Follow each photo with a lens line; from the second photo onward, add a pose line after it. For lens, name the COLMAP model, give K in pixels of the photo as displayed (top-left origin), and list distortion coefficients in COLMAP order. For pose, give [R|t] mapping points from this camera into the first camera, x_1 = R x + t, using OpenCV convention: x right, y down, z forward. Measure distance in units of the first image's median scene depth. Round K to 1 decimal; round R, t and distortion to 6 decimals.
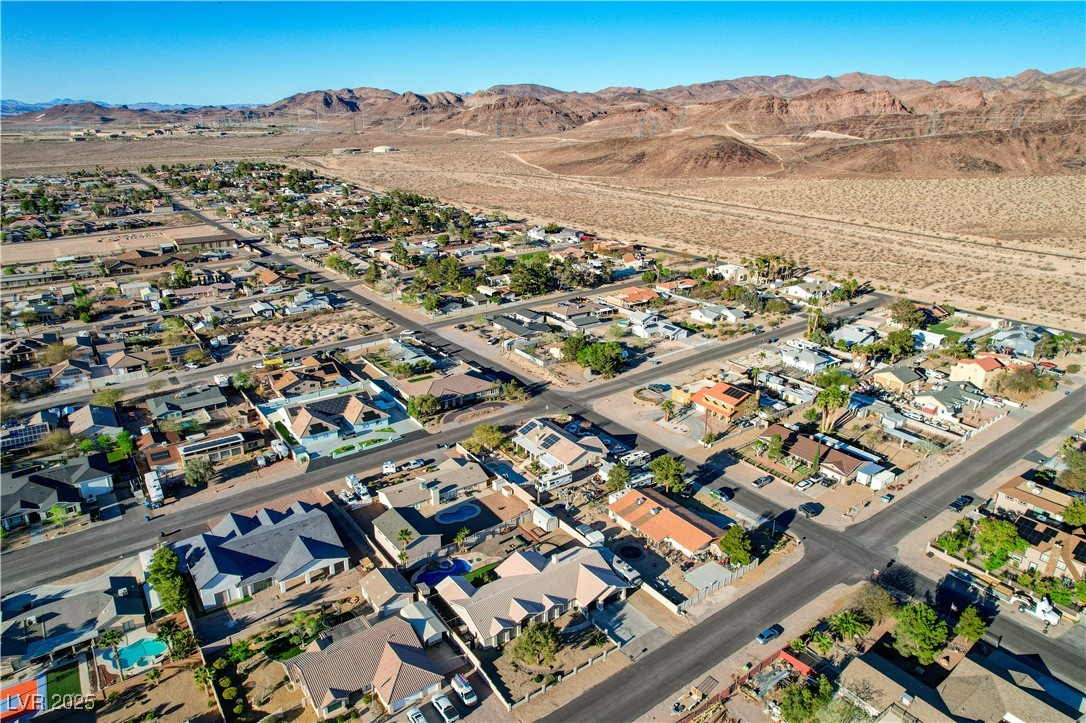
lens RADIAL K [[712.3, 0, 546.8], [0, 712.3, 357.7], [0, 0, 1]] dist [-0.076891, 0.074557]
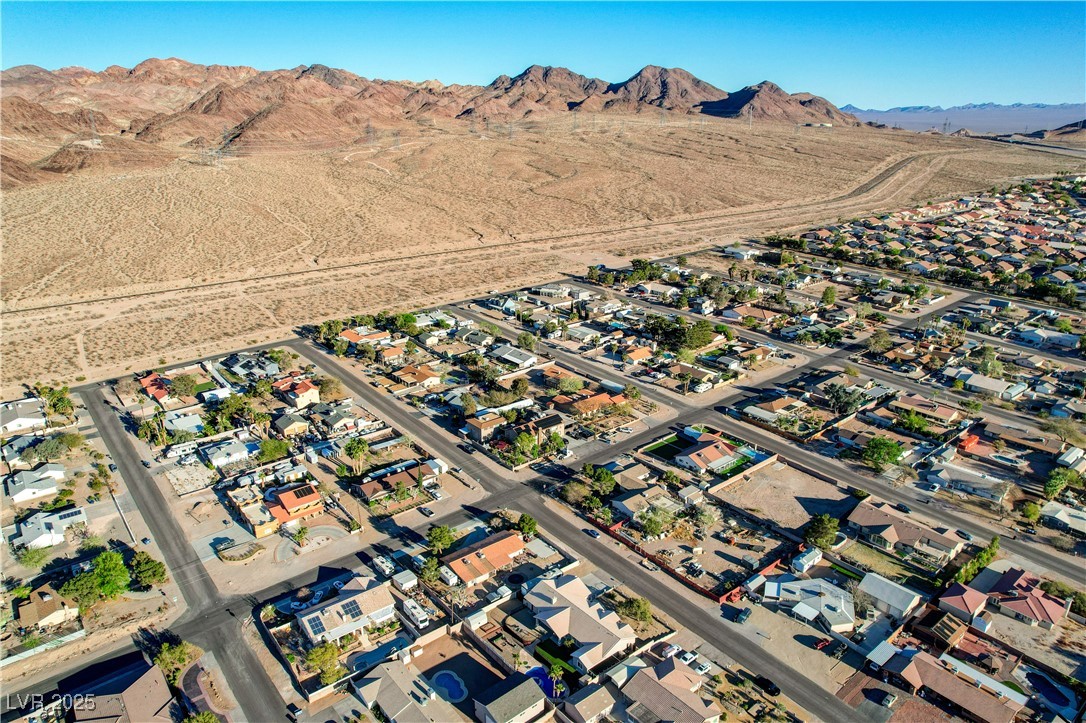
lens RADIAL K [[718.8, 0, 520.1], [0, 718.8, 363.0], [0, 0, 1]] dist [-0.066223, 0.045609]
pose [[-0.044442, -0.346272, 0.937081, -0.706902], [0.337440, 0.877676, 0.340323, -0.382337], [-0.940297, 0.331333, 0.077840, 0.512861]]
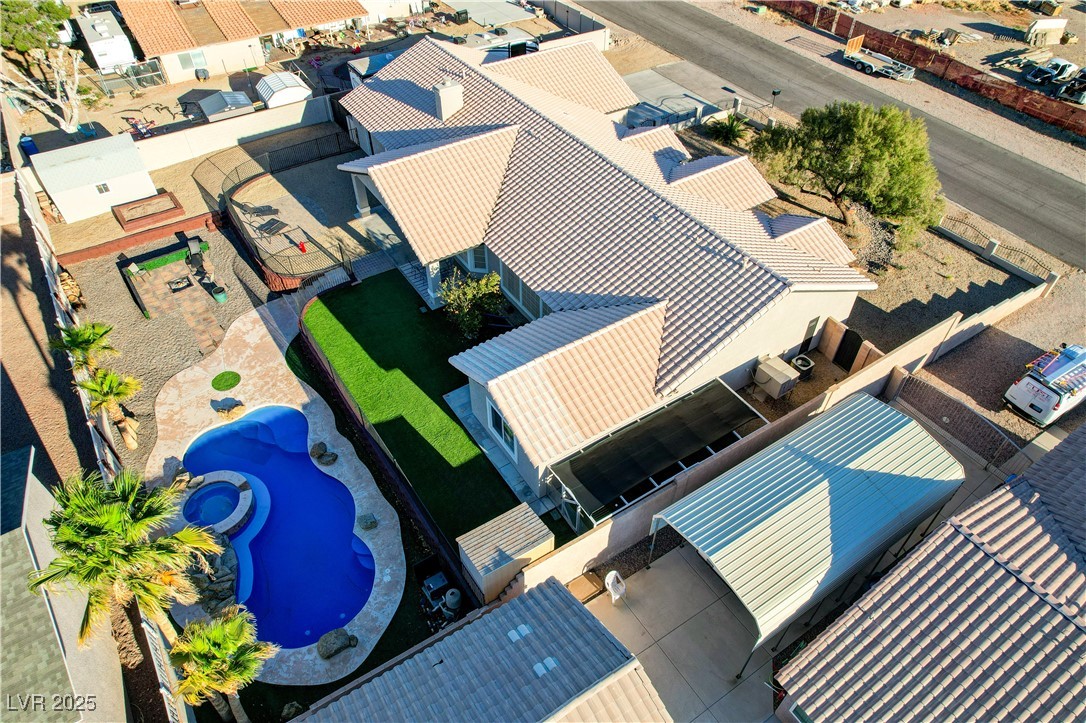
lens RADIAL K [[697.7, 0, 546.3], [0, 697.7, 362.9], [0, 0, 1]] dist [-0.073253, 0.071462]
pose [[0.047921, -0.706553, 0.706036, -0.160718], [0.331463, 0.678043, 0.656042, 0.121150], [-0.942250, 0.202586, 0.266689, 0.582303]]
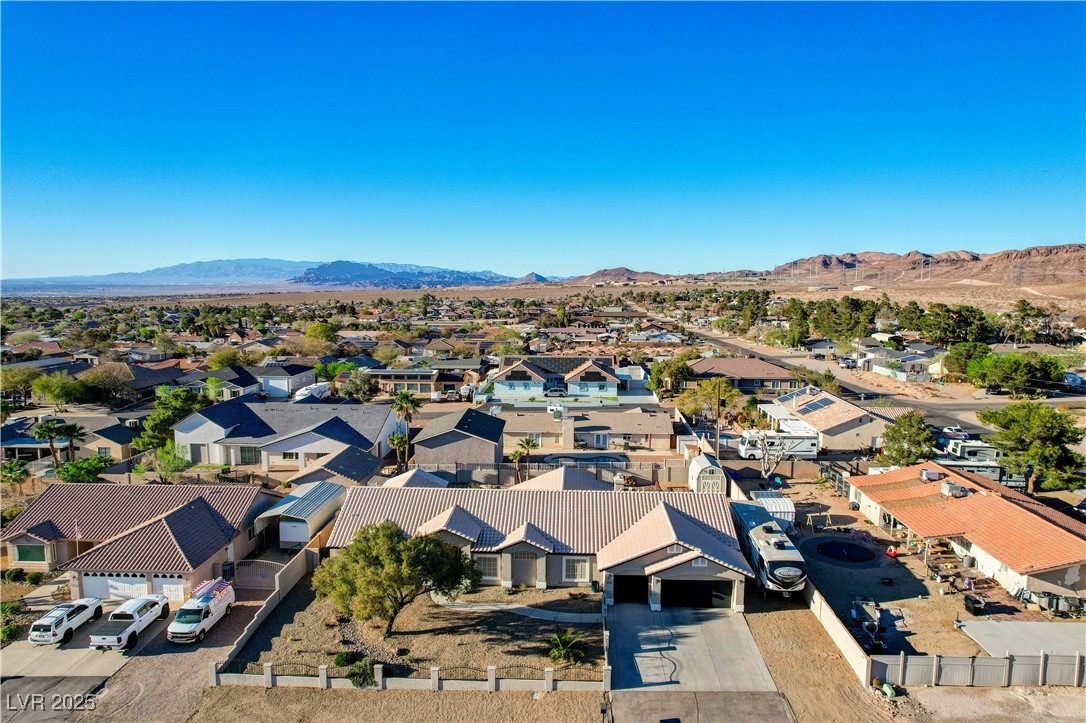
lens RADIAL K [[715.1, 0, 545.9], [0, 715.1, 365.8], [0, 0, 1]] dist [-0.075161, 0.068496]
pose [[0.780903, 0.063398, -0.621427, 0.154718], [-0.201699, 0.967138, -0.154794, 0.184891], [0.591193, 0.246220, 0.768028, 0.397168]]
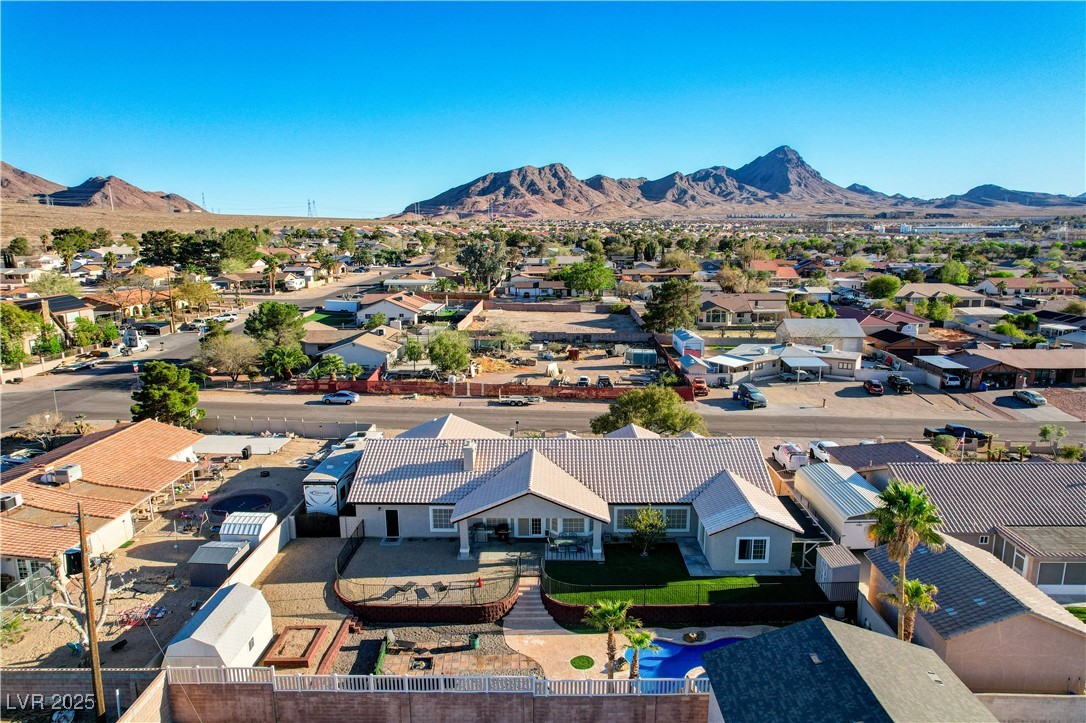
lens RADIAL K [[697.7, 0, 546.3], [0, 697.7, 362.9], [0, 0, 1]] dist [-0.073253, 0.071462]
pose [[-0.799265, -0.119356, 0.589007, -0.149813], [0.200578, 0.870904, 0.448658, 0.053286], [-0.566519, 0.476739, -0.672143, 0.767547]]
